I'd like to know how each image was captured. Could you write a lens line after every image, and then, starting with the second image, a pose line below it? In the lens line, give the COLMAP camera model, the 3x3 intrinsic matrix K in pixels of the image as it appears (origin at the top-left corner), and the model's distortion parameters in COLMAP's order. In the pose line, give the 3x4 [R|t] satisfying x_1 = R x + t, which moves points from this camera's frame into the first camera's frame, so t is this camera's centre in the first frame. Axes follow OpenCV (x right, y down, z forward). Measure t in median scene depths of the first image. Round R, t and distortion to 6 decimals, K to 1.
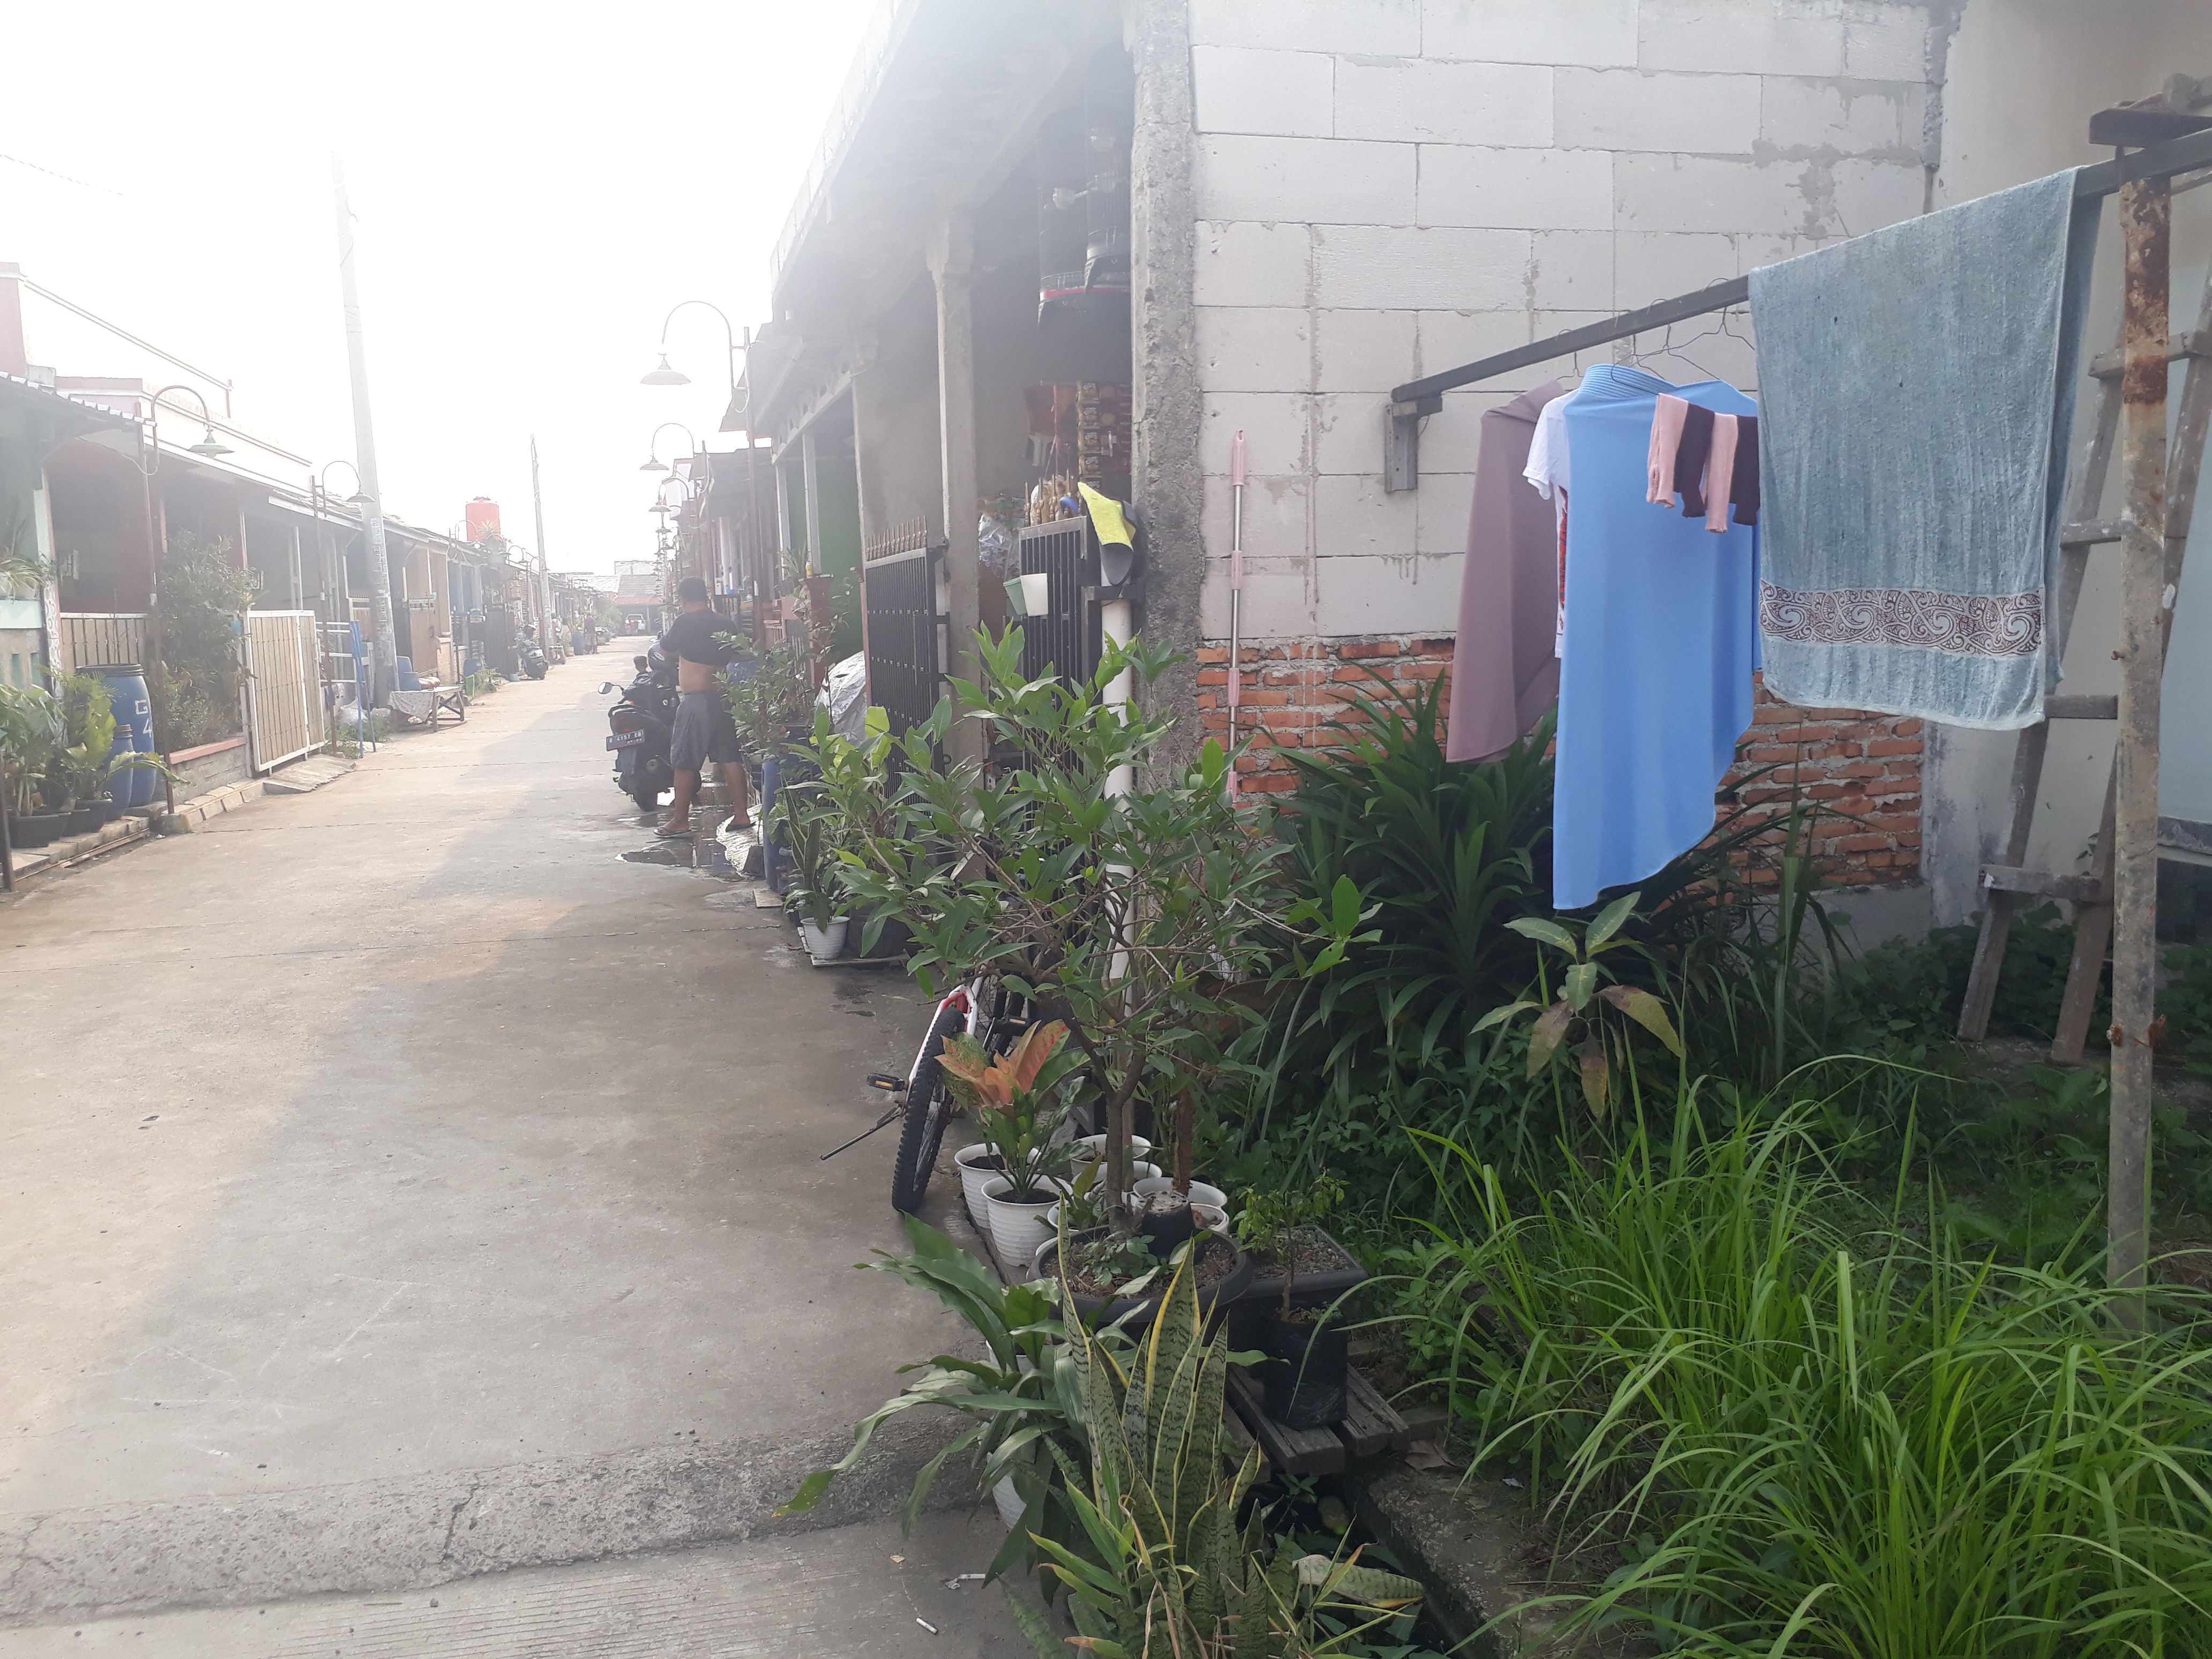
lens RADIAL K [[1849.4, 0, 1108.1], [0, 1849.4, 818.5], [0, 0, 1]] dist [0.104620, -0.115770]
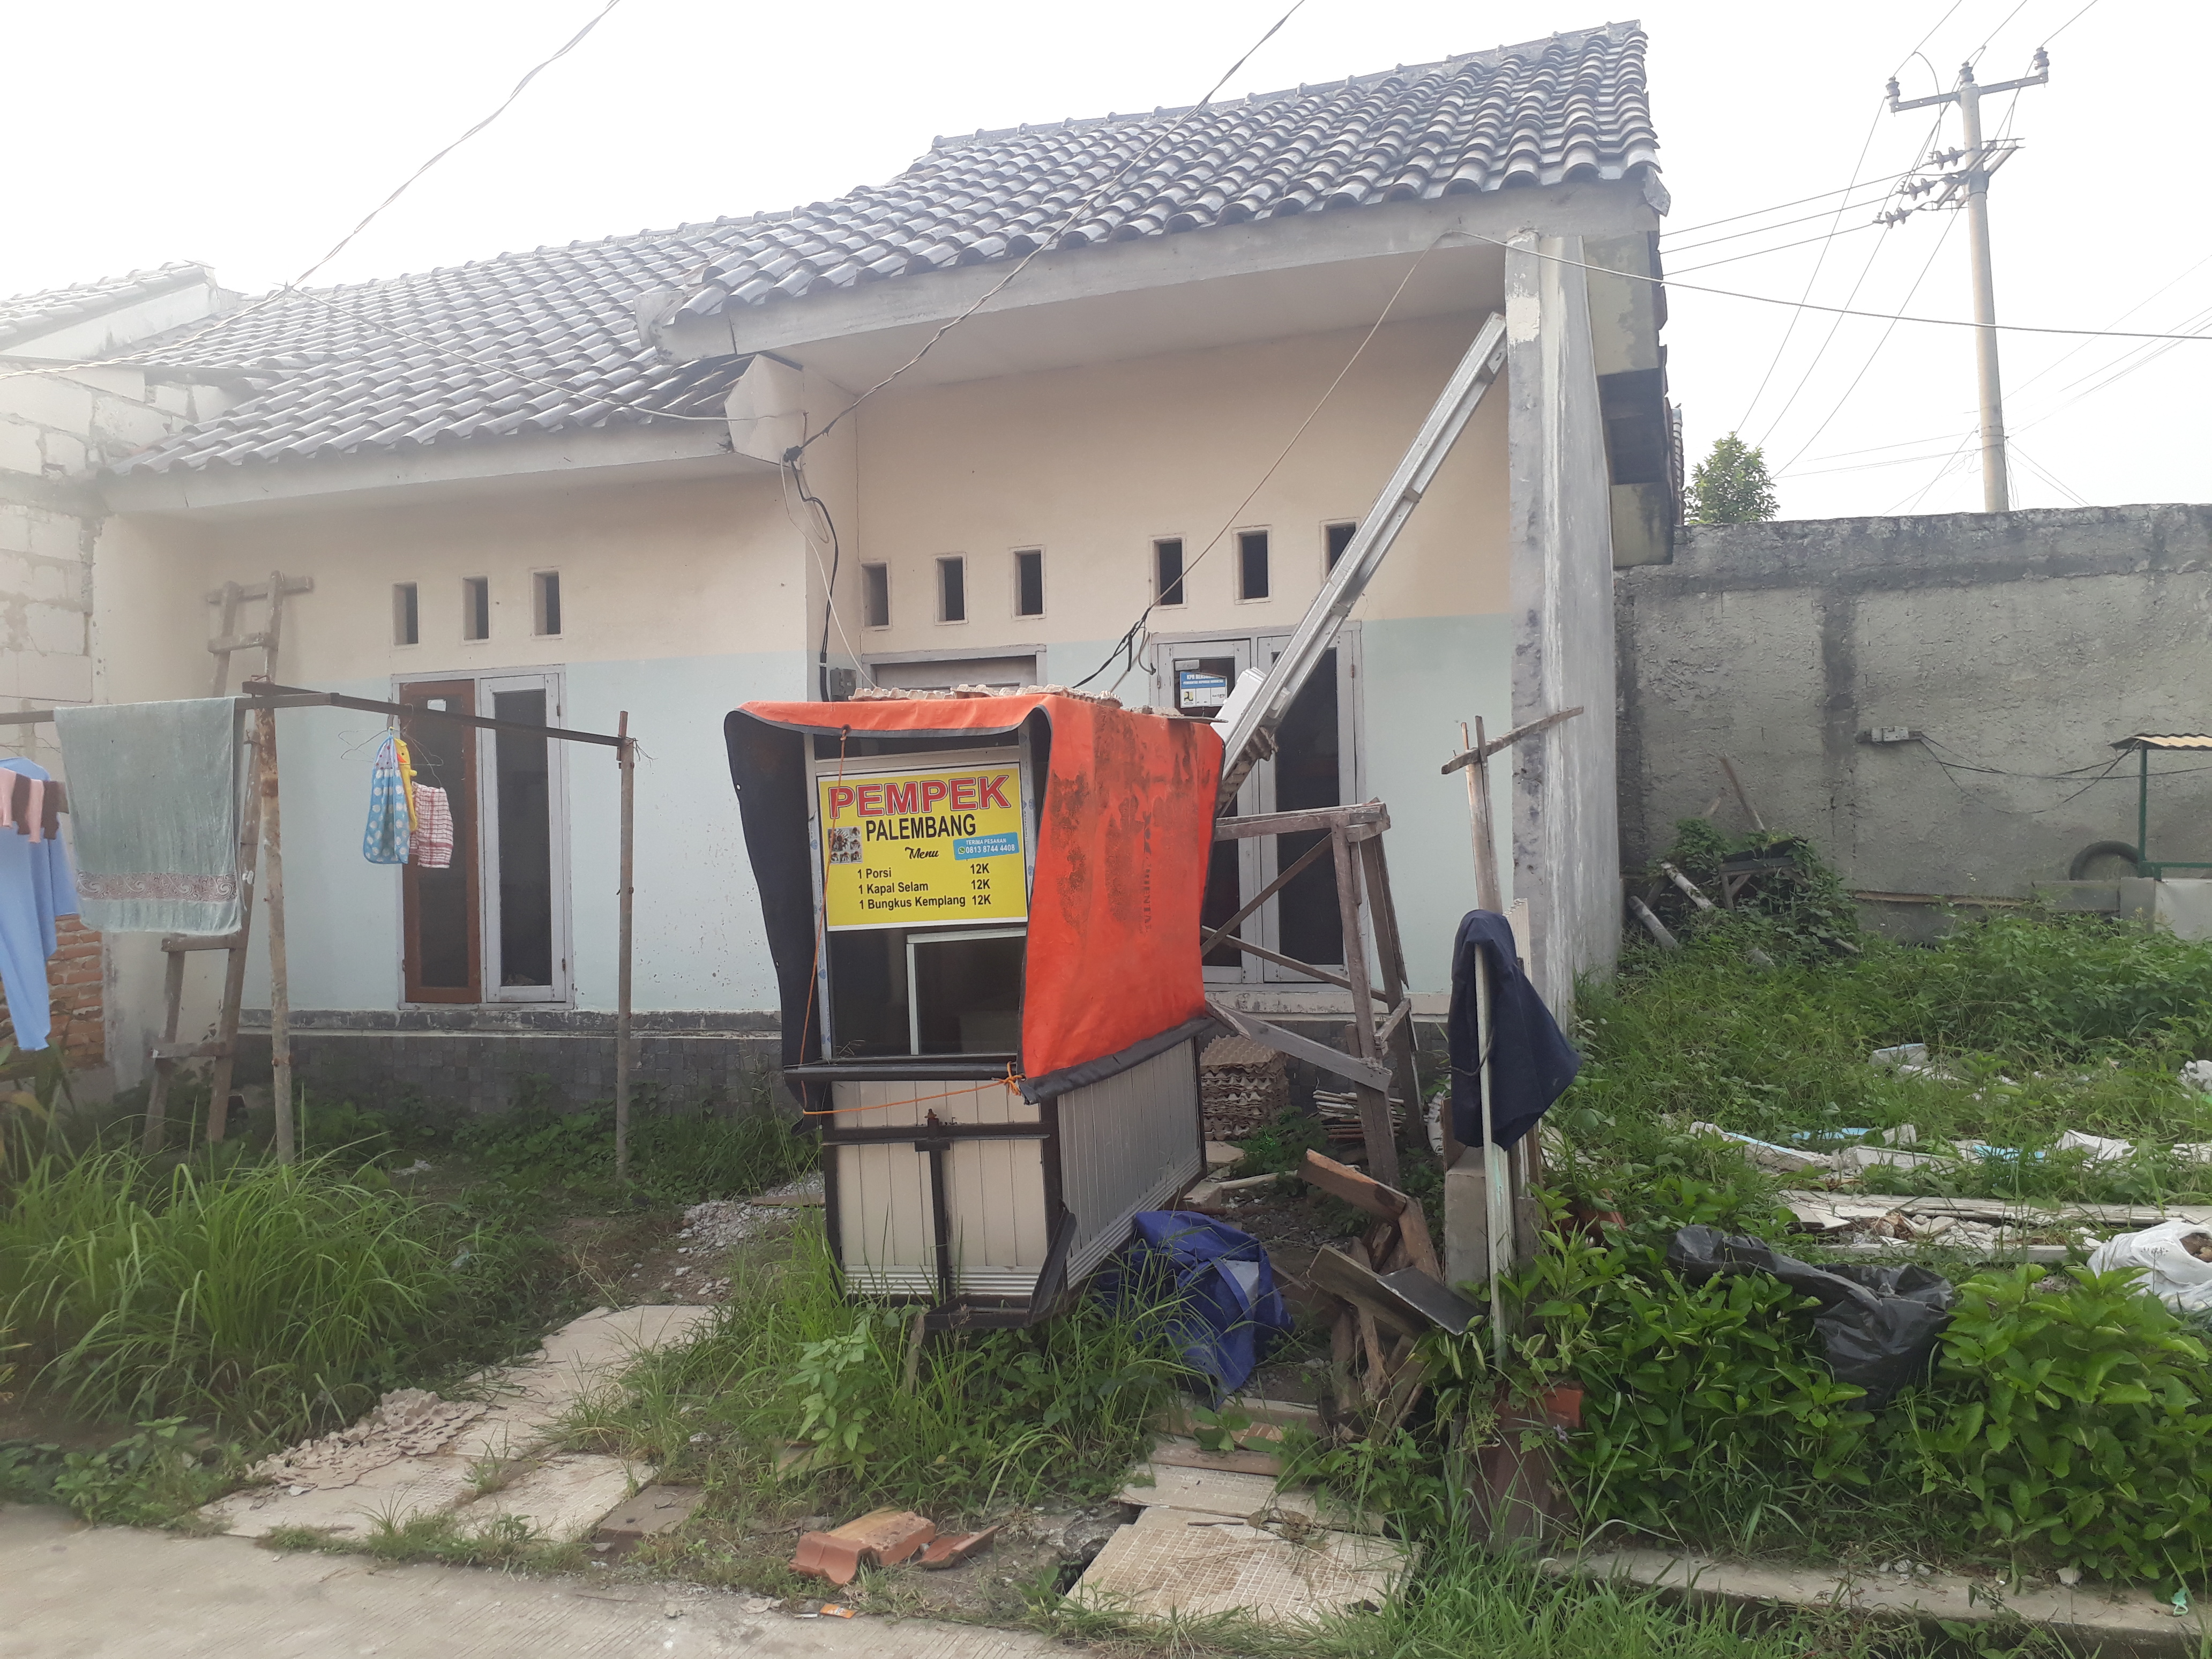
lens RADIAL K [[1849.4, 0, 1108.1], [0, 1849.4, 818.5], [0, 0, 1]] dist [0.104620, -0.115770]
pose [[0.563164, 0.015634, 0.826197, -0.410022], [0.108777, 0.989718, -0.092874, 0.072707], [-0.819154, 0.142175, 0.555673, -0.593177]]
